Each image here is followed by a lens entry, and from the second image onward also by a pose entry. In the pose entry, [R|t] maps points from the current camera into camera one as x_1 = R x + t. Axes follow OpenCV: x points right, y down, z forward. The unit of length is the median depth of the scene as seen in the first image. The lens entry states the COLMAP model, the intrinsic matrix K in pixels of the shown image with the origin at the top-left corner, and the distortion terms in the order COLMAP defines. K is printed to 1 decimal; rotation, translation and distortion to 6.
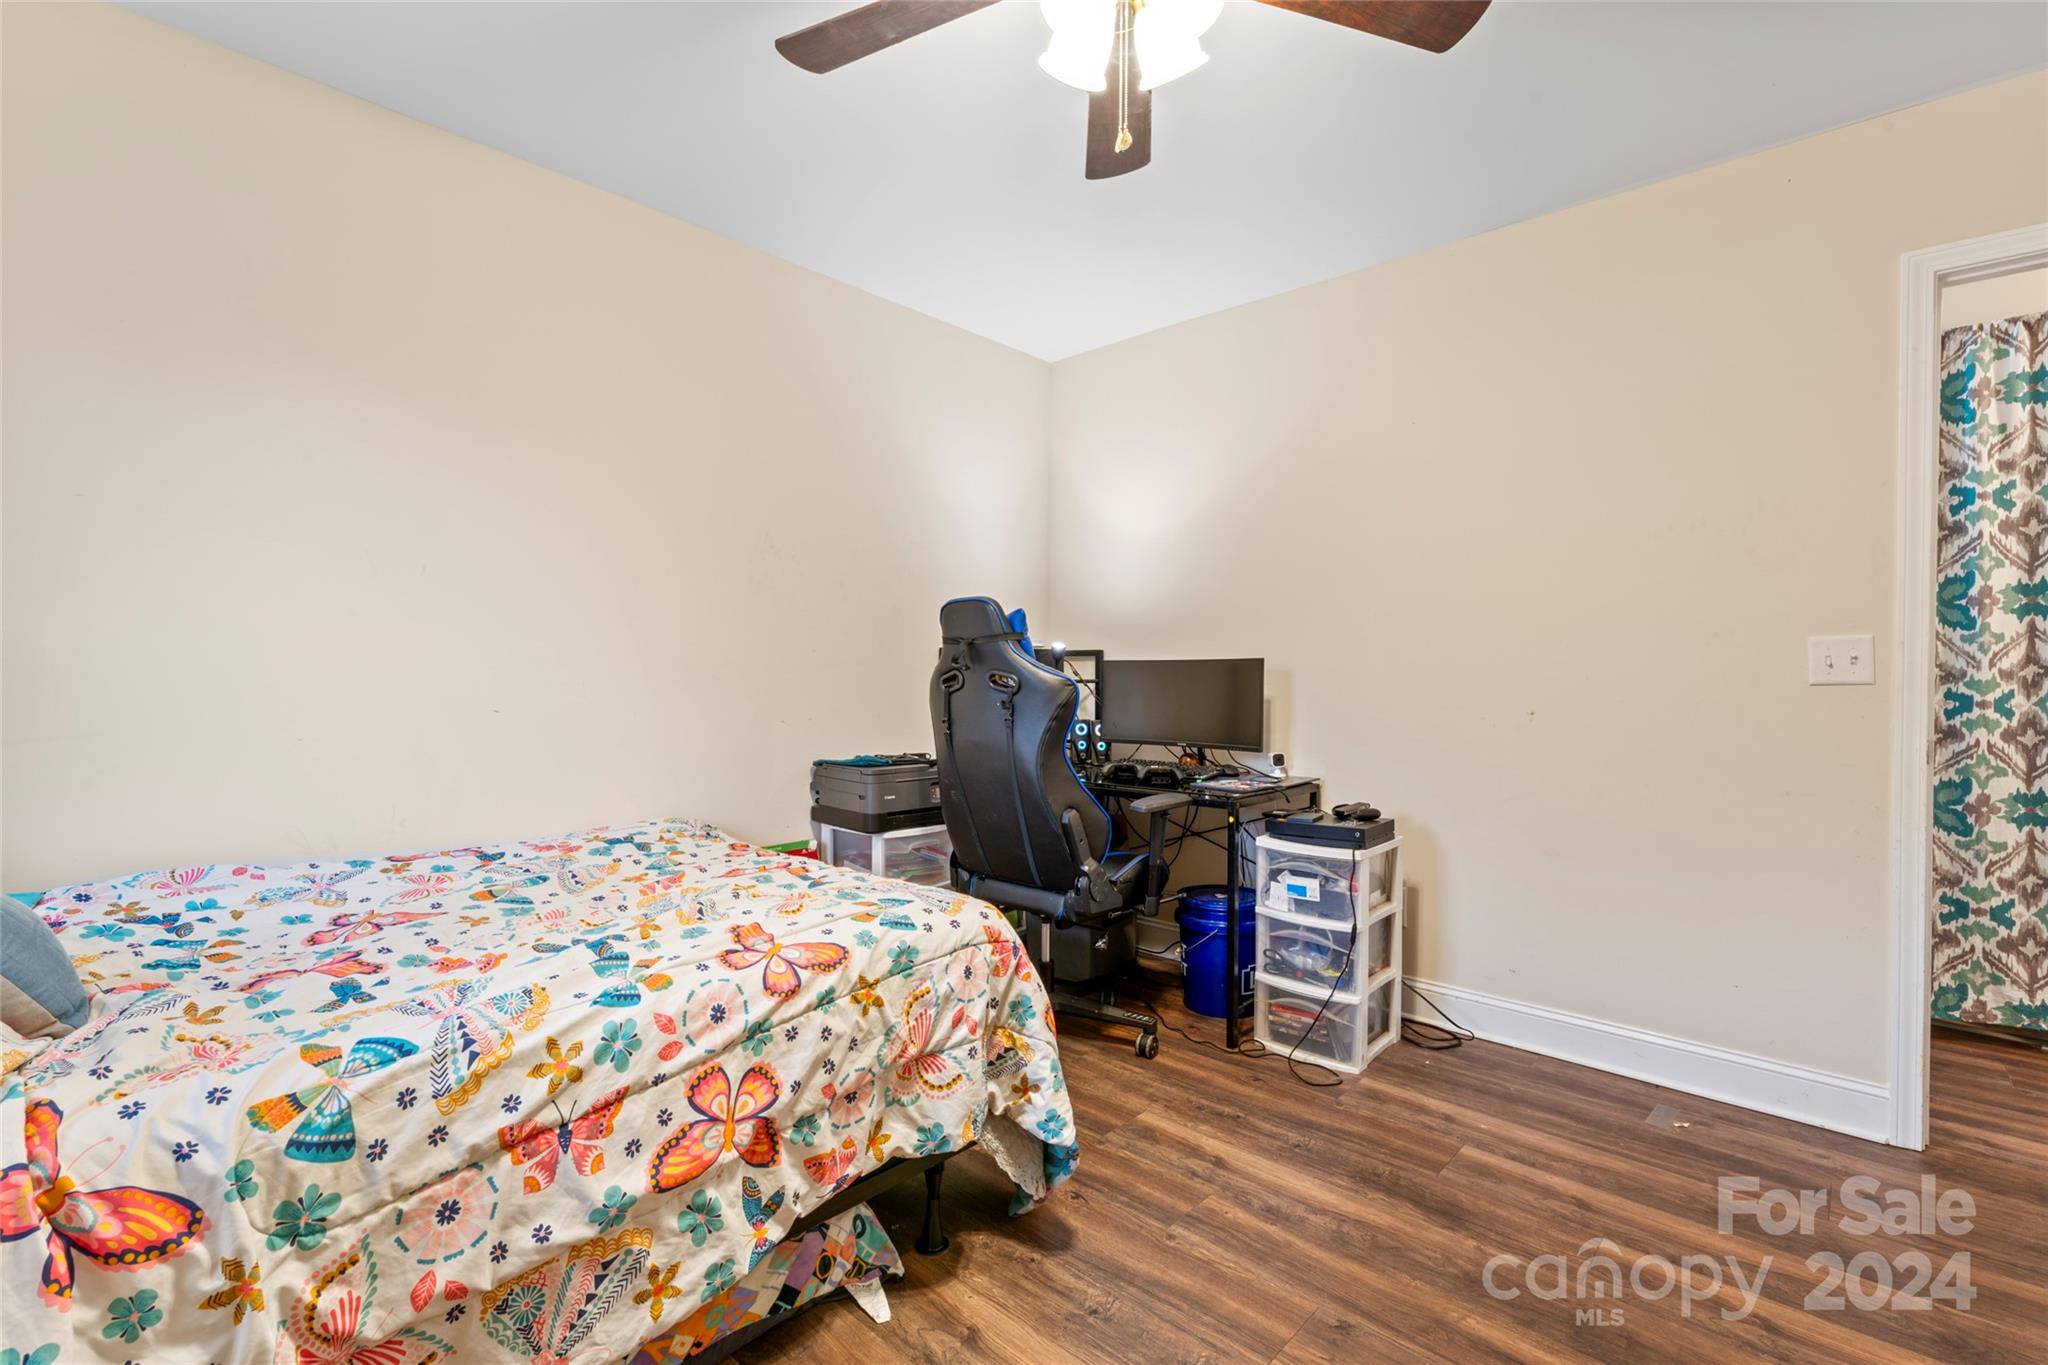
lens RADIAL K [[917.2, 0, 1017.8], [0, 917.2, 684.1], [0, 0, 1]] dist [-0.003357, 0.000541]
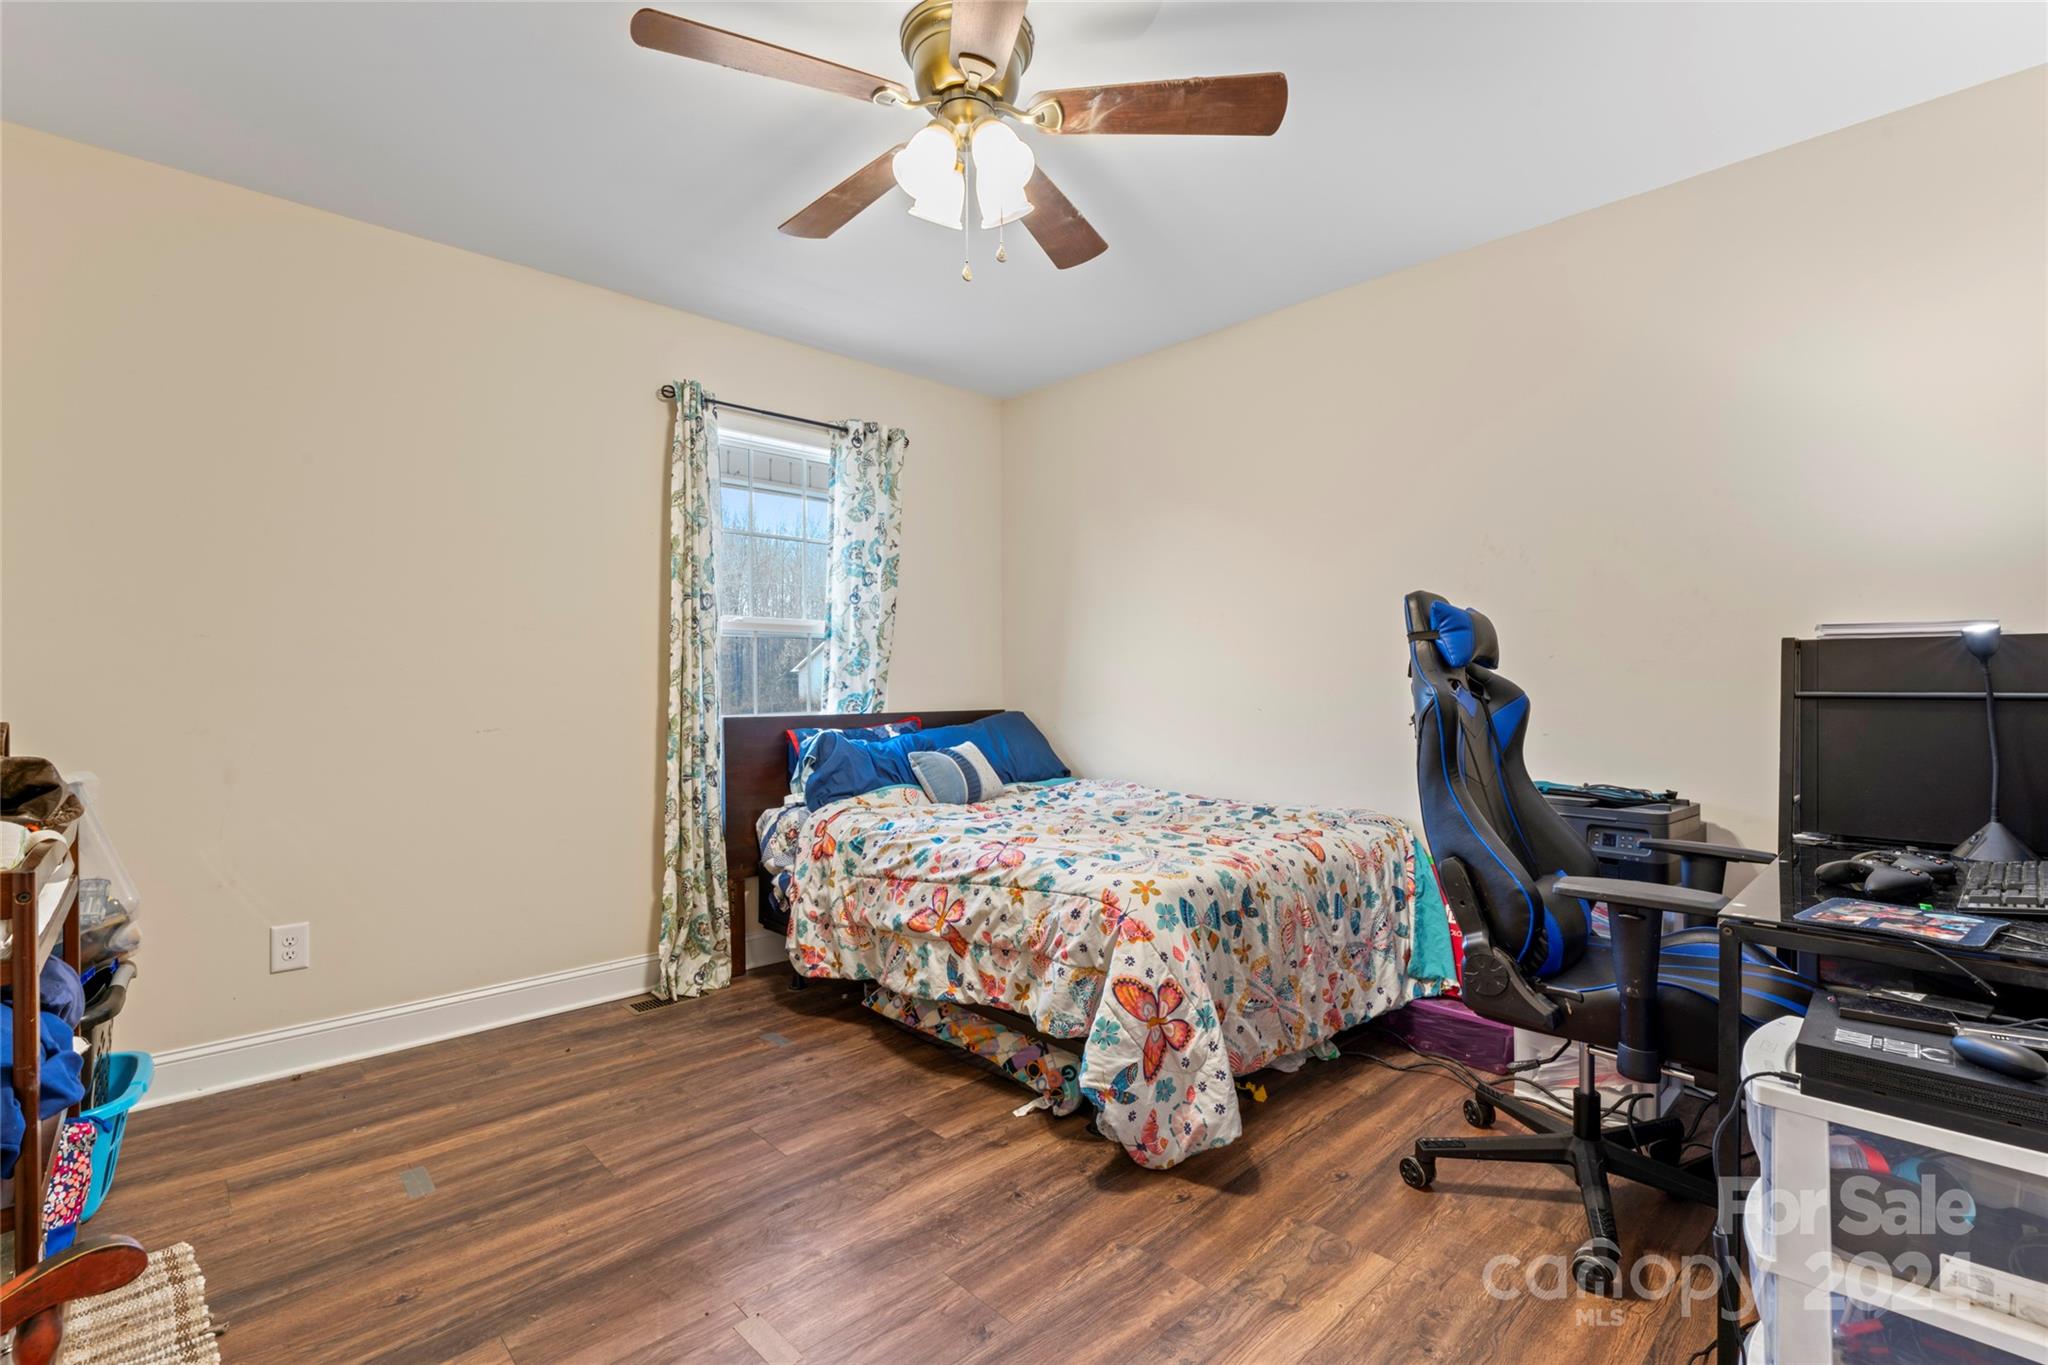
lens RADIAL K [[917.2, 0, 1017.8], [0, 917.2, 684.1], [0, 0, 1]] dist [-0.003357, 0.000541]
pose [[-0.060334, -0.001860, -0.998177, 1.499811], [-0.012701, 0.999919, -0.001096, -0.005263], [0.998097, 0.012612, -0.060352, 1.209274]]
